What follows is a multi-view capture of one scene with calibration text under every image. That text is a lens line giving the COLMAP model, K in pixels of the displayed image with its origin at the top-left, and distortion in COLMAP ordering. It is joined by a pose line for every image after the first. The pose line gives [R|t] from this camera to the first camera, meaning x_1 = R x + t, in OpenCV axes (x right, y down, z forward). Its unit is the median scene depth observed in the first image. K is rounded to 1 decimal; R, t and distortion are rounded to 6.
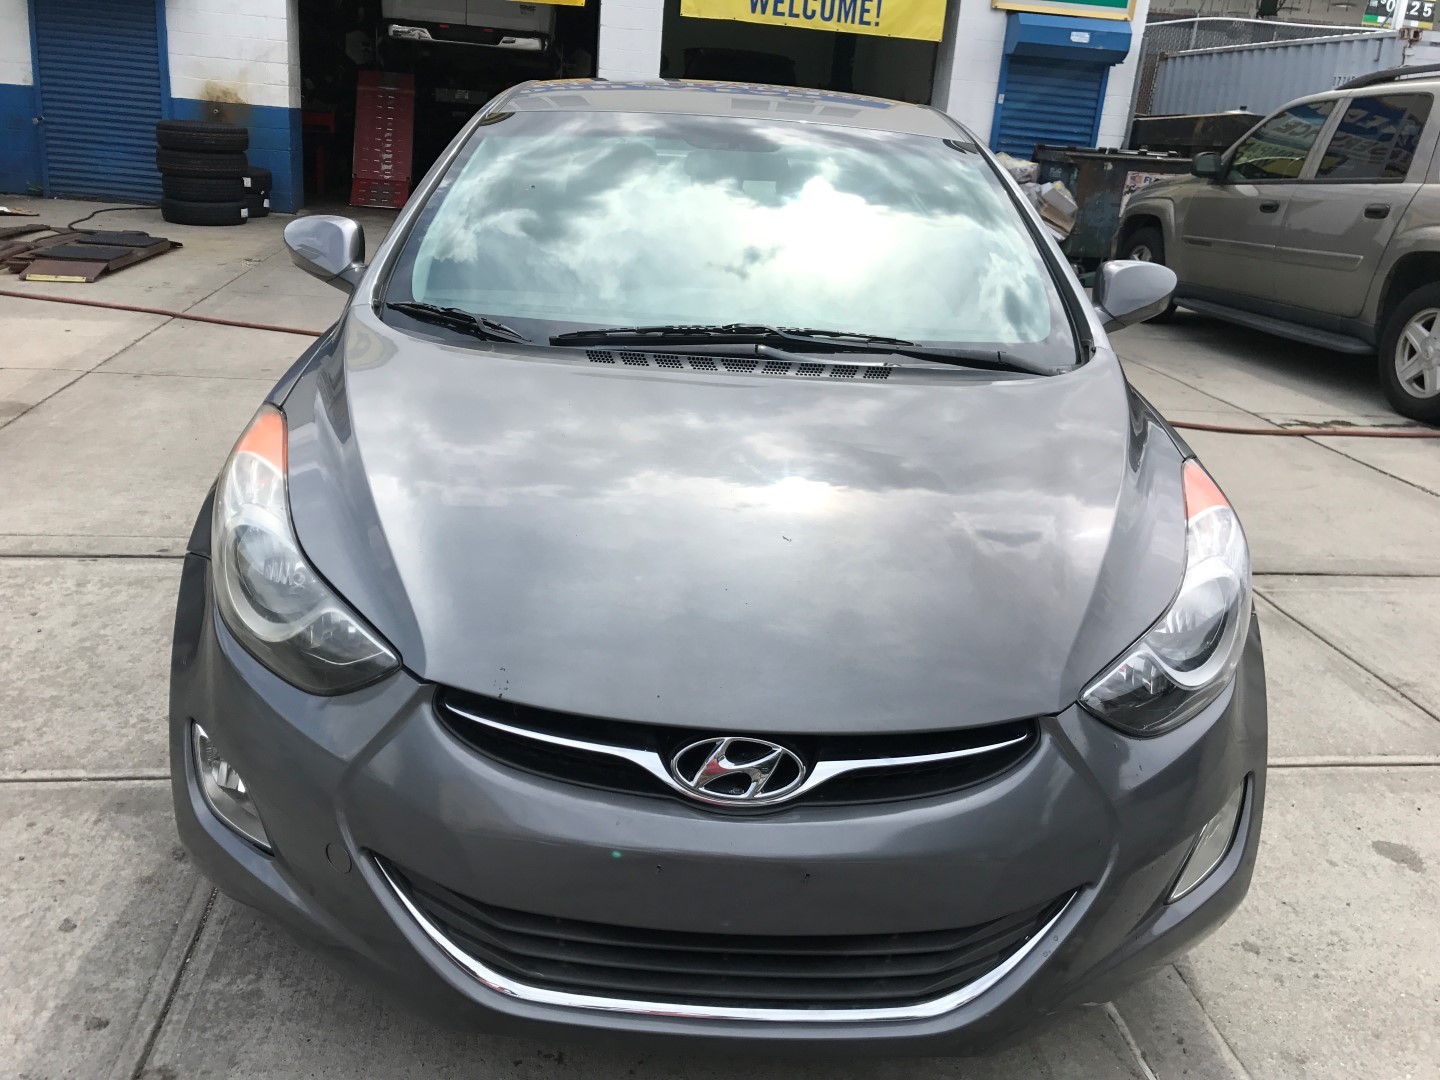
lens RADIAL K [[1178.2, 0, 704.9], [0, 1178.2, 531.8], [0, 0, 1]] dist [0.034790, -0.043159]
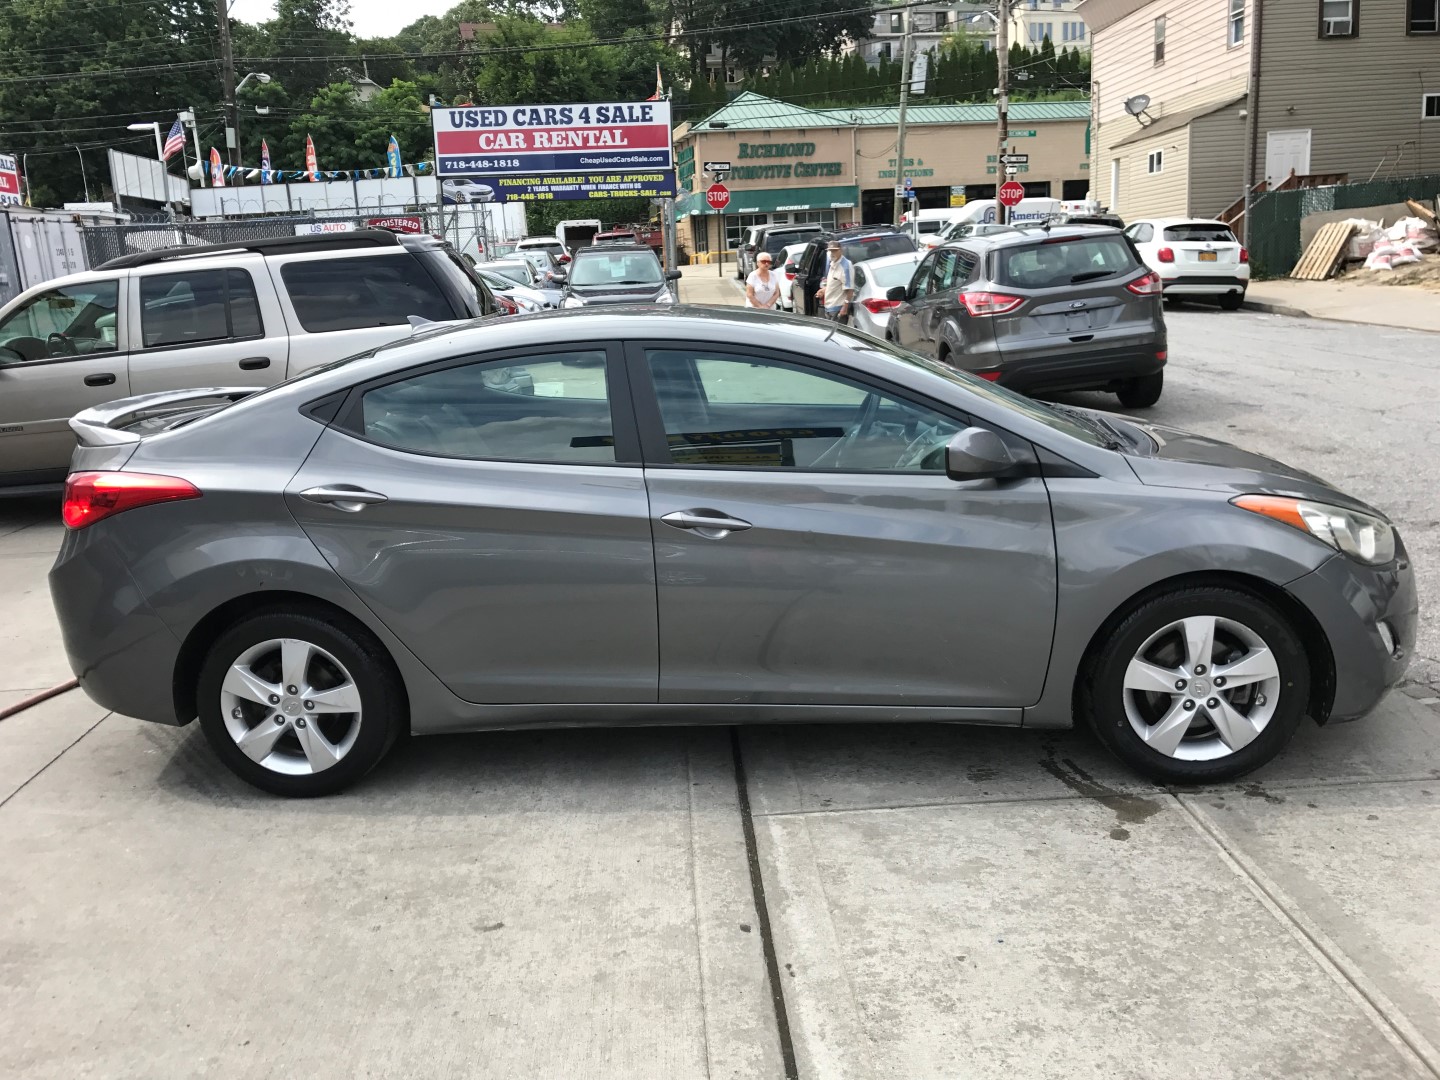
lens RADIAL K [[1178.2, 0, 701.7], [0, 1178.2, 554.9], [0, 0, 1]] dist [0.034790, -0.043159]
pose [[0.075623, -0.301551, 0.950446, -1.354377], [0.386376, 0.887571, 0.250860, -0.497328], [-0.919236, 0.348259, 0.183633, 0.941885]]
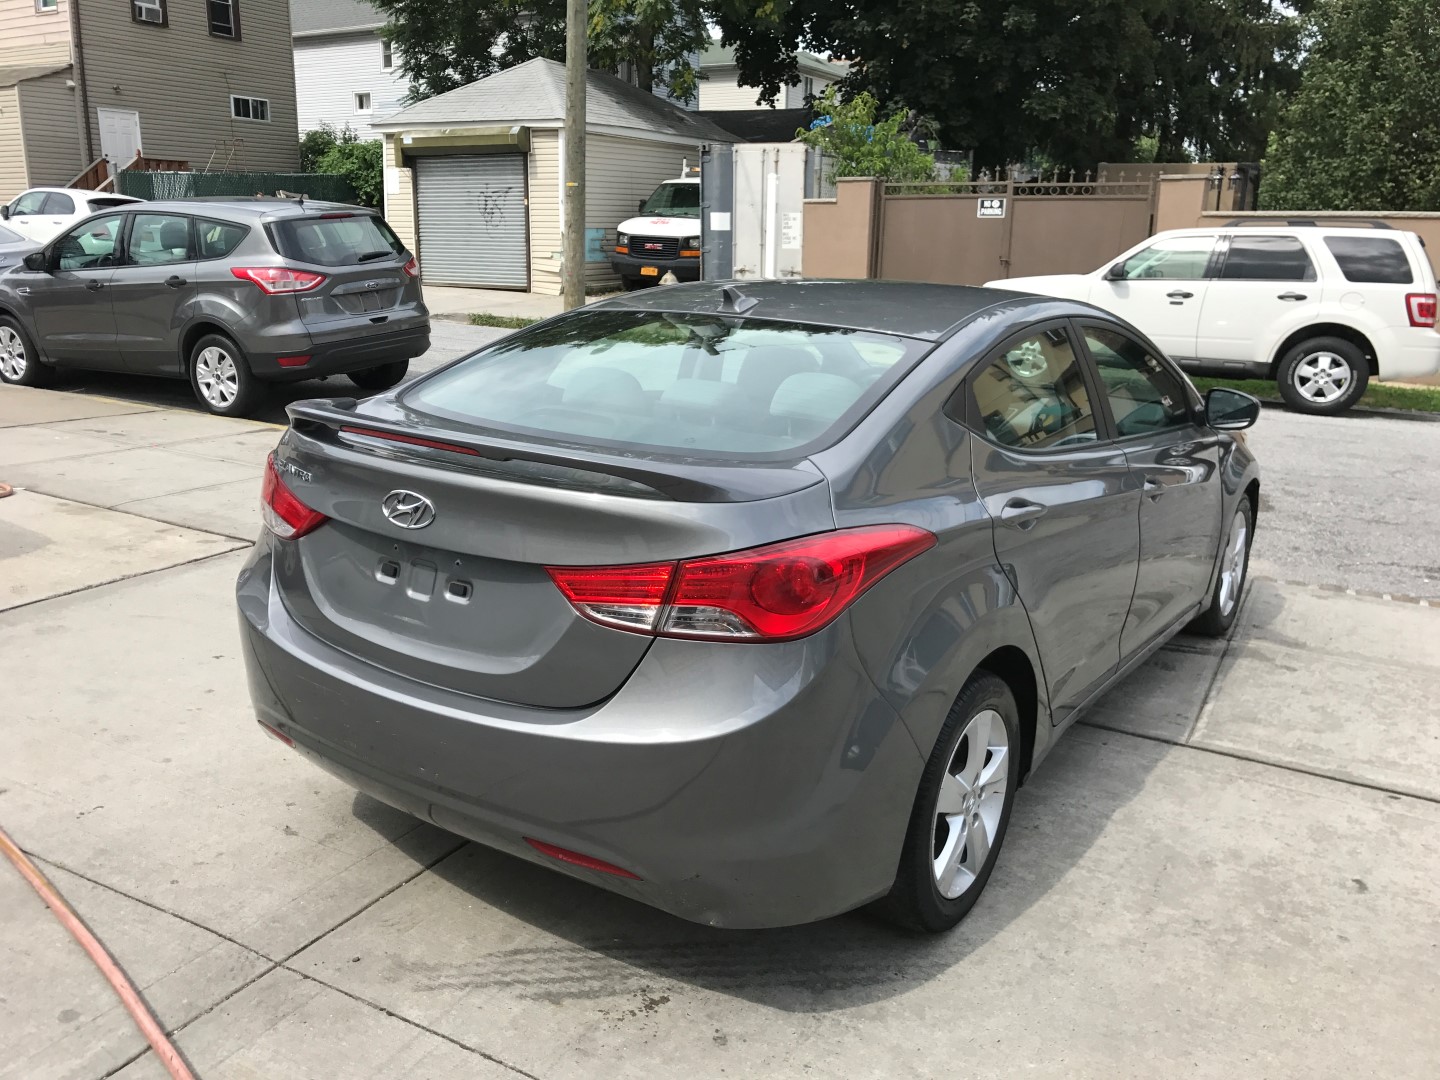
lens RADIAL K [[1178.2, 0, 700.4], [0, 1178.2, 540.8], [0, 0, 1]] dist [0.034790, -0.043159]
pose [[-0.807329, -0.229506, 0.543642, -0.568188], [0.123209, 0.835405, 0.535647, -0.898360], [-0.577096, 0.499425, -0.646170, 2.206164]]
